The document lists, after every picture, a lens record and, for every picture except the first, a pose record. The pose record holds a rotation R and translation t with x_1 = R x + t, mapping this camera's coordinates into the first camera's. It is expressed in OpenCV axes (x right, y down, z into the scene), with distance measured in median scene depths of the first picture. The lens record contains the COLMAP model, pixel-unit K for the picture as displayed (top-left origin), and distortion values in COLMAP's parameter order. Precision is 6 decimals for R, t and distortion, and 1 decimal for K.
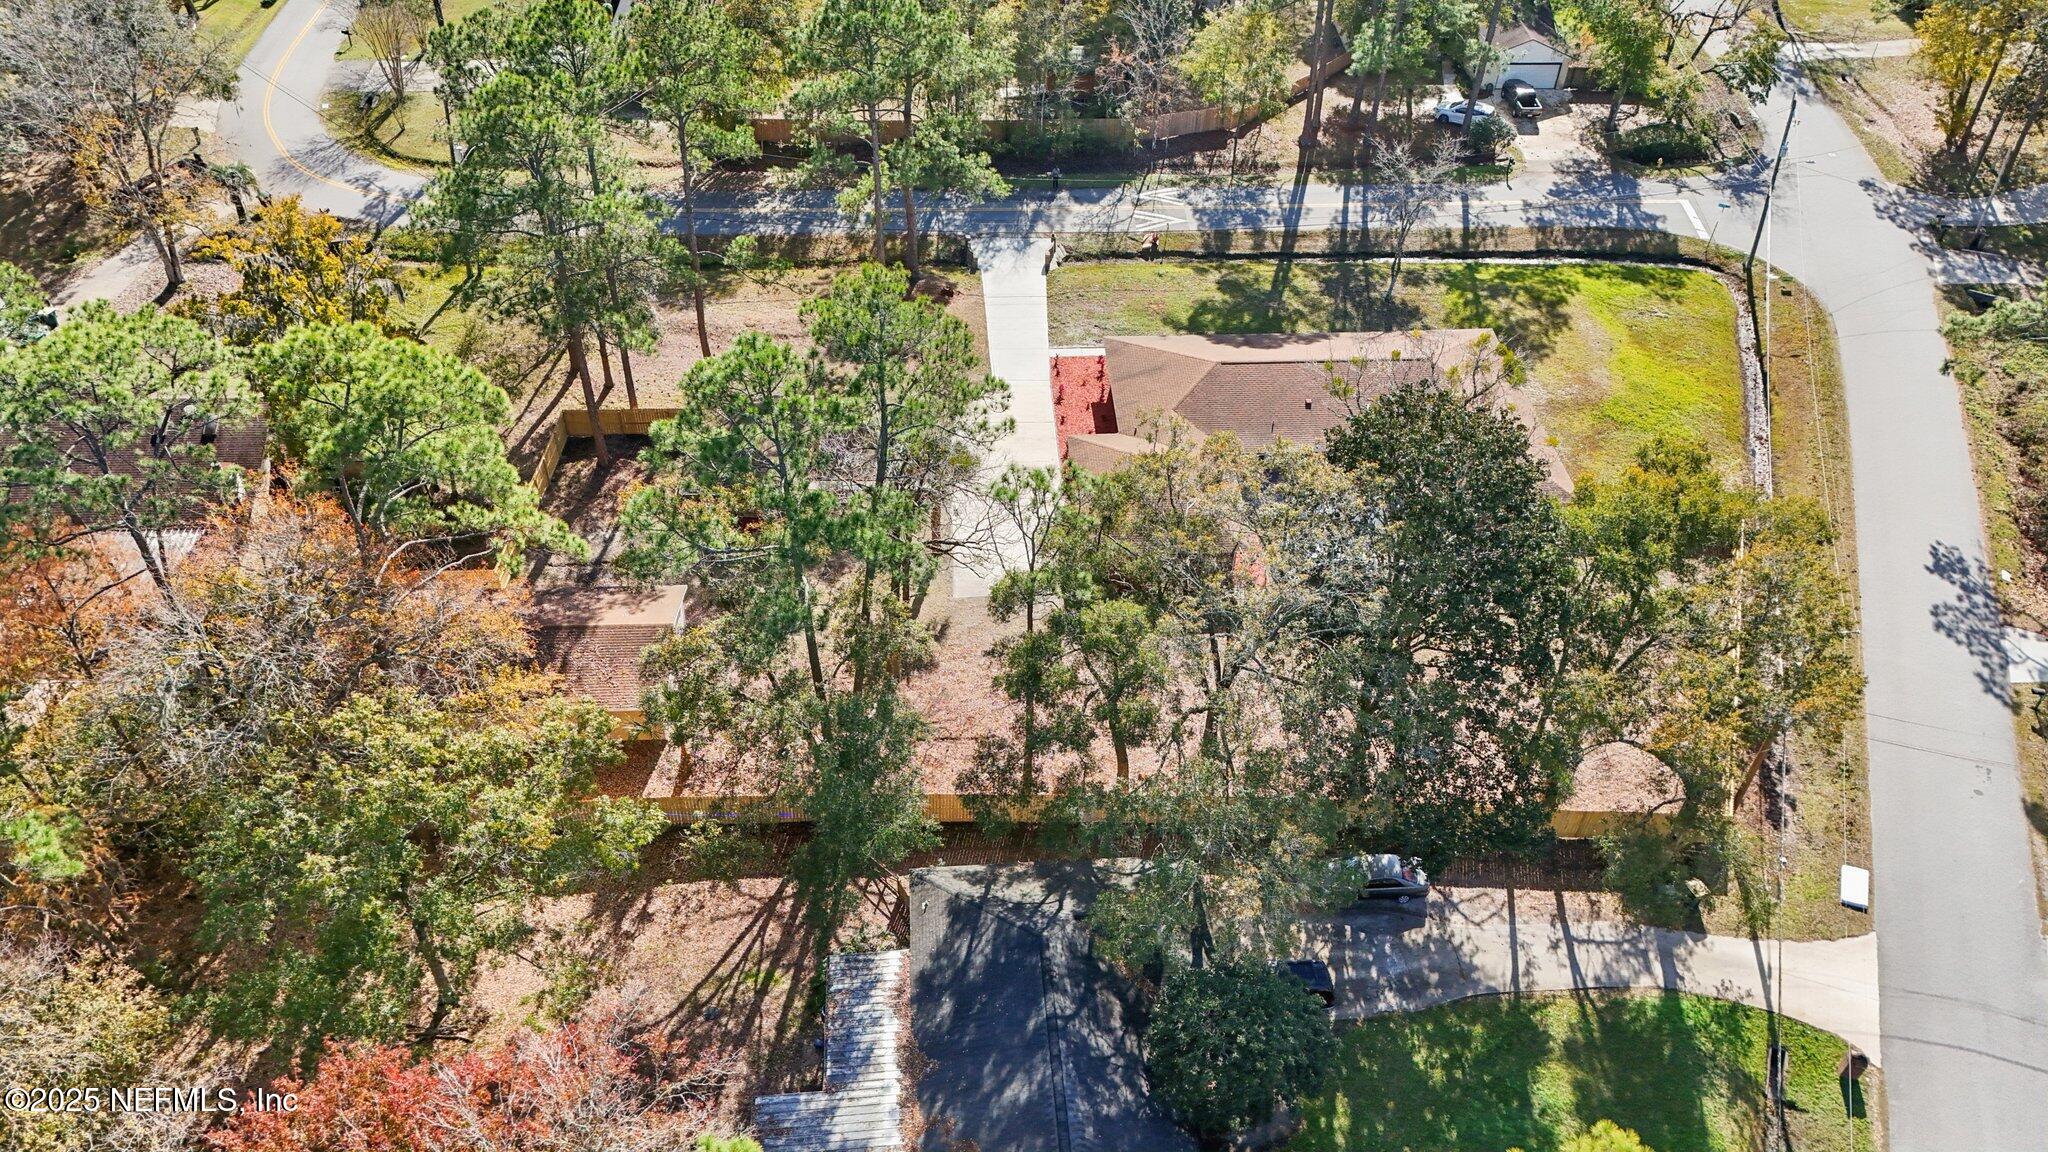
lens RADIAL K [[1495.9, 0, 1024.0], [0, 1495.9, 576.0], [0, 0, 1]] dist [0.042327, -0.000722]
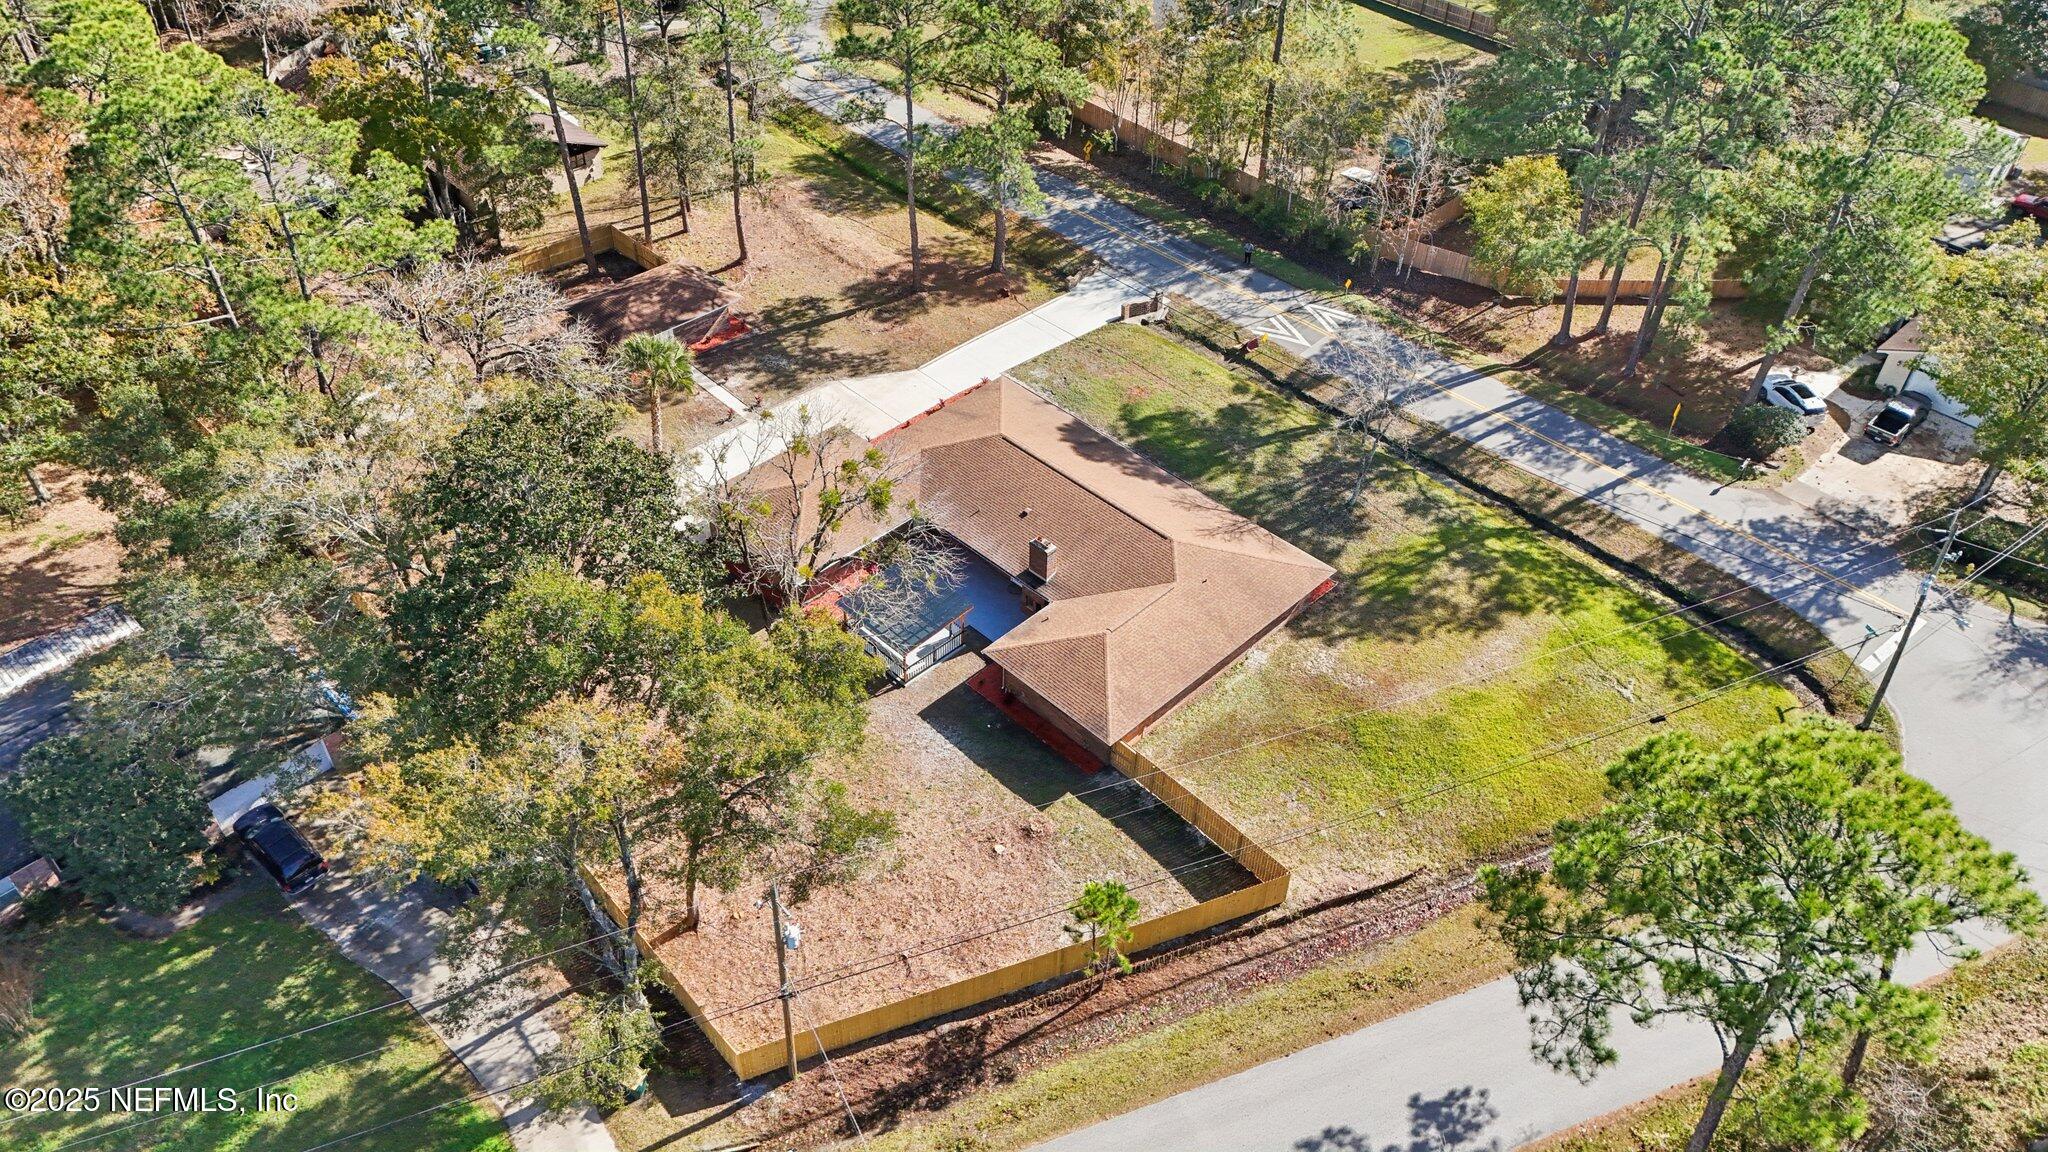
lens RADIAL K [[1495.9, 0, 1024.0], [0, 1495.9, 576.0], [0, 0, 1]] dist [0.042327, -0.000722]
pose [[0.670415, 0.491385, -0.555953, 0.567326], [-0.499135, 0.853071, 0.152098, -0.175321], [0.549007, 0.175527, 0.817179, 0.212188]]
